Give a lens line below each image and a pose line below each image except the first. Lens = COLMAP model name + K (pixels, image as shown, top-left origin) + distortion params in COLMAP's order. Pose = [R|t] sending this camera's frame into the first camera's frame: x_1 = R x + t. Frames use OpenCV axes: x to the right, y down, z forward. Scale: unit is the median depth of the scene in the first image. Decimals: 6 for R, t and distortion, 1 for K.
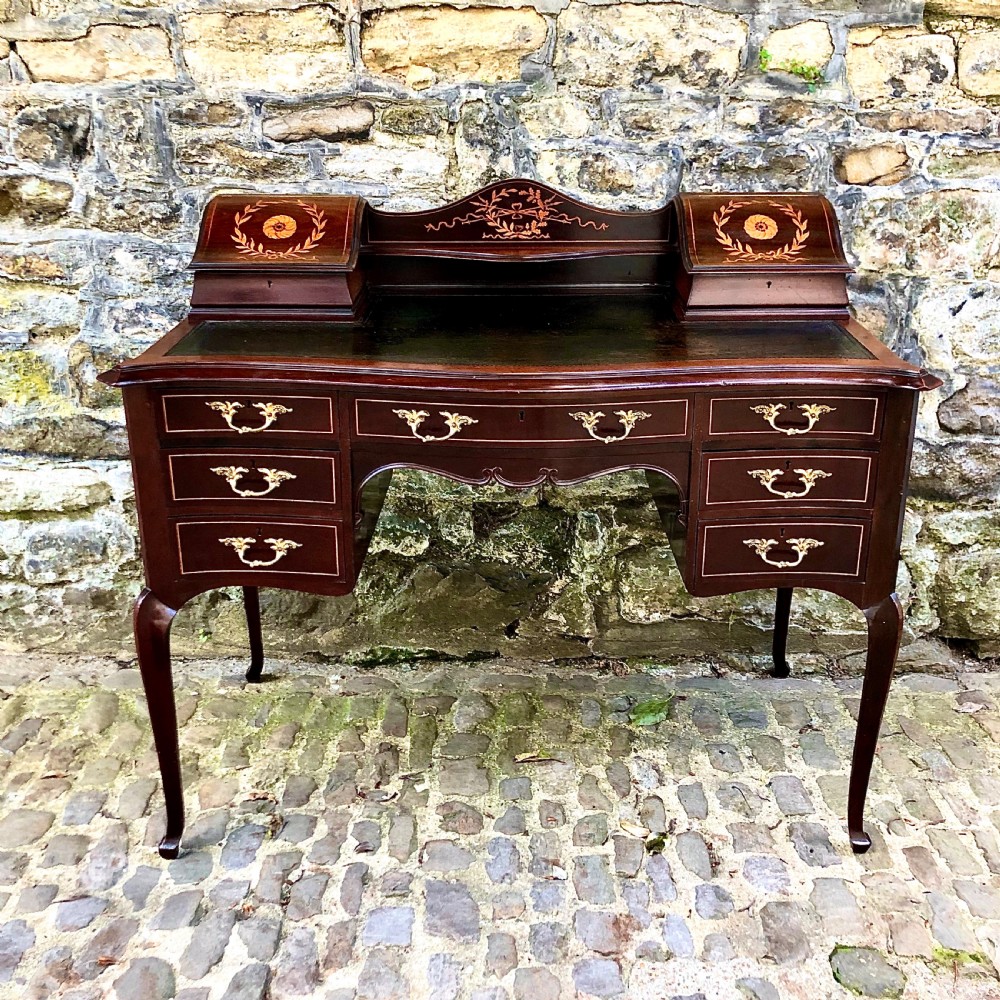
lens RADIAL K [[1096.9, 0, 514.4], [0, 1096.9, 483.6], [0, 0, 1]] dist [0.009923, 0.000000]
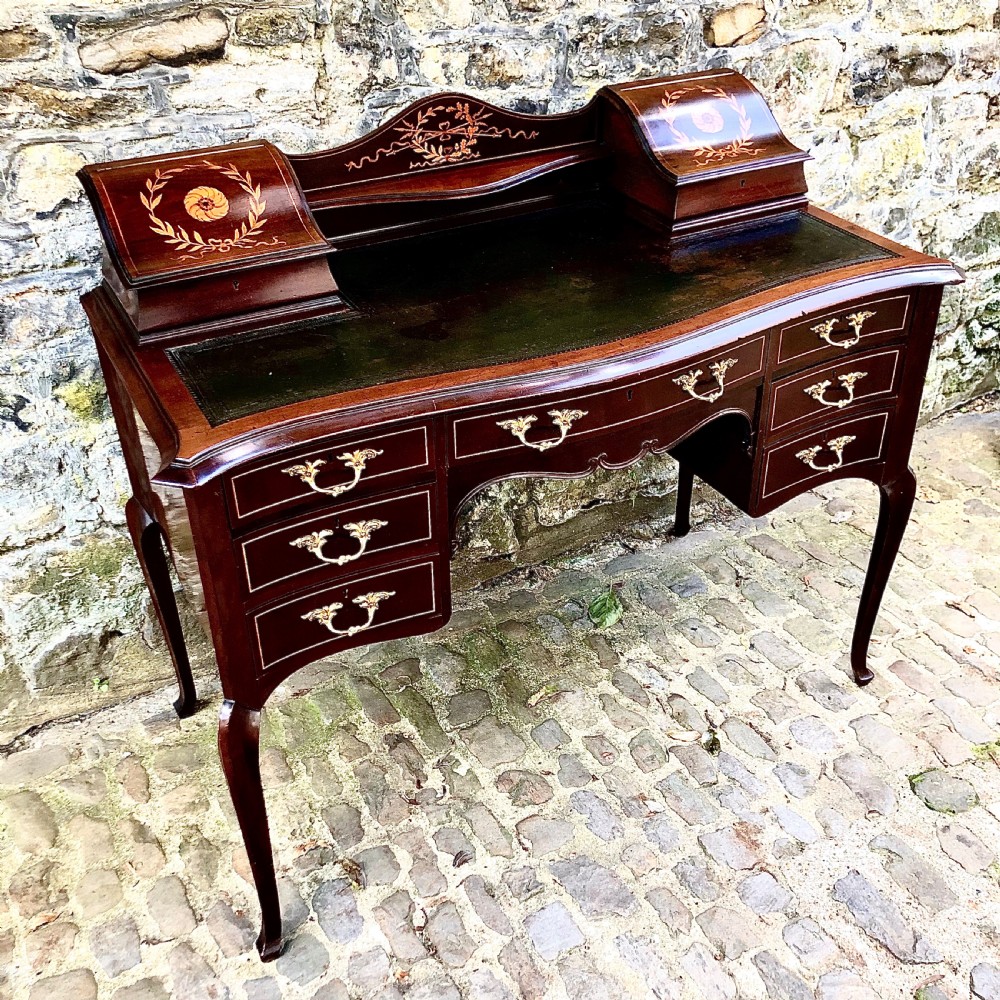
lens RADIAL K [[1096.9, 0, 514.8], [0, 1096.9, 483.2], [0, 0, 1]] dist [0.009923, 0.000000]
pose [[0.880780, -0.267101, 0.391004, -0.336321], [0.186391, 0.954628, 0.232257, -0.164364], [-0.435300, -0.131688, 0.890602, 0.163943]]
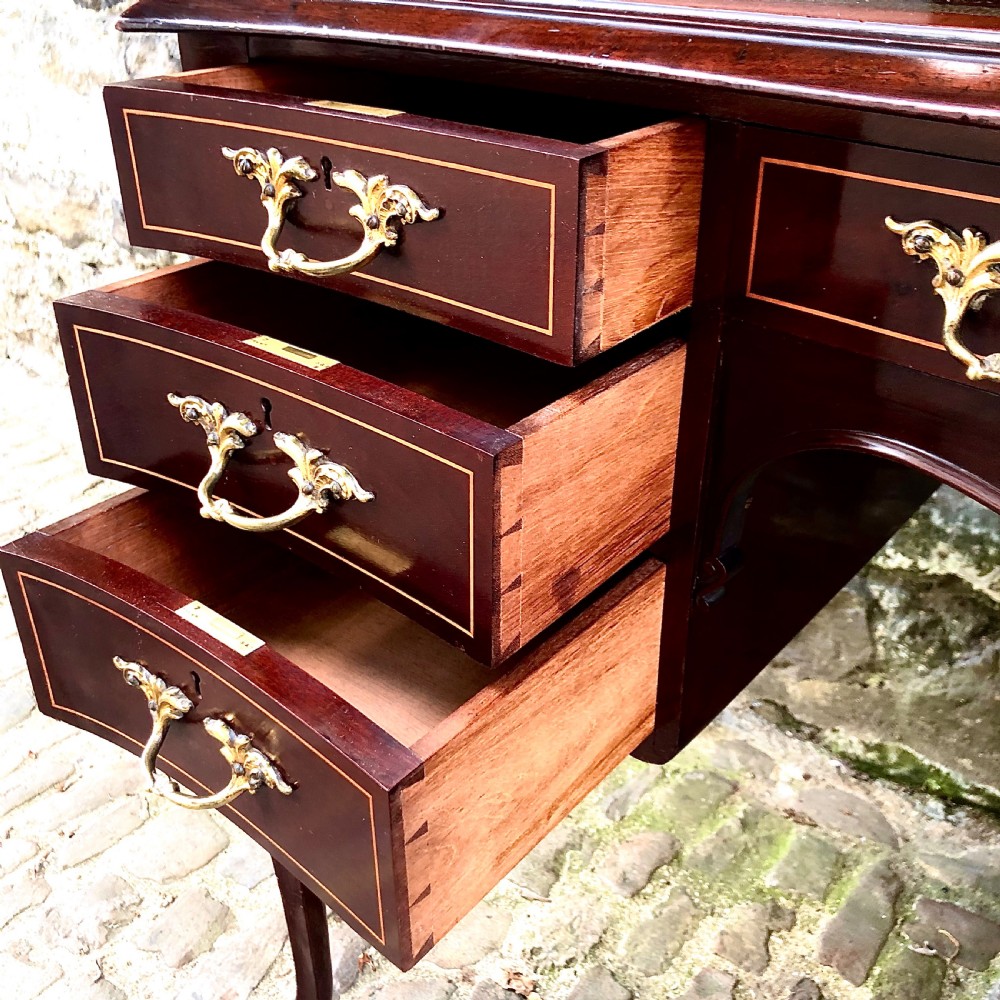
lens RADIAL K [[1096.9, 0, 509.9], [0, 1096.9, 476.1], [0, 0, 1]] dist [0.009923, 0.000000]
pose [[0.786076, 0.277984, -0.552095, -0.020749], [-0.211564, 0.960221, 0.182252, -0.029556], [0.580796, -0.026460, 0.813619, 0.563779]]
